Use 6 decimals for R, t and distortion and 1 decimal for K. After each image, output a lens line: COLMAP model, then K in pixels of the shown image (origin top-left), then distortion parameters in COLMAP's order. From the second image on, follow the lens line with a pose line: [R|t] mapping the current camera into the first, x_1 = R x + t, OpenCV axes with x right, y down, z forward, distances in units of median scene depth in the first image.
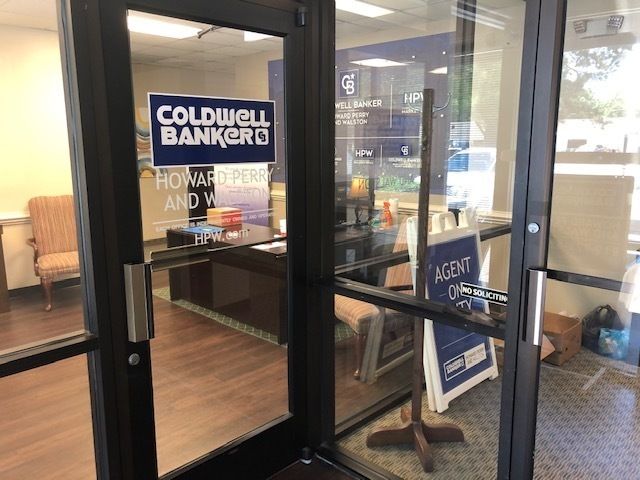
lens RADIAL K [[517.4, 0, 316.9], [0, 517.4, 237.1], [0, 0, 1]] dist [0.005206, -0.004860]
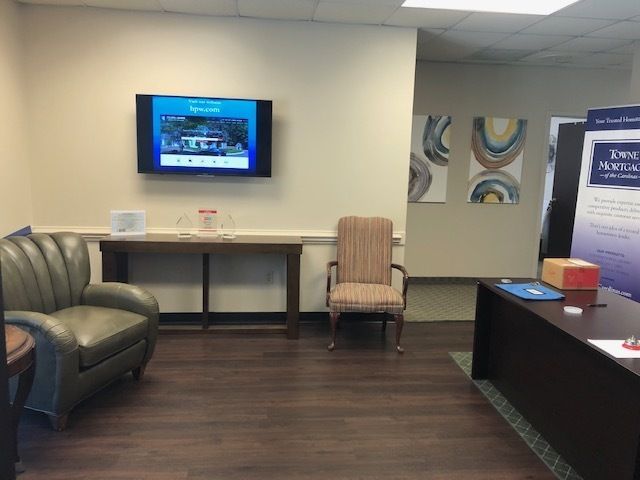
lens RADIAL K [[517.4, 0, 316.9], [0, 517.4, 237.1], [0, 0, 1]] dist [0.005206, -0.004860]
pose [[0.762064, 0.124345, -0.635450, -0.013824], [-0.147755, 0.988890, 0.016311, -0.052700], [0.630418, 0.081461, 0.771970, 0.308527]]
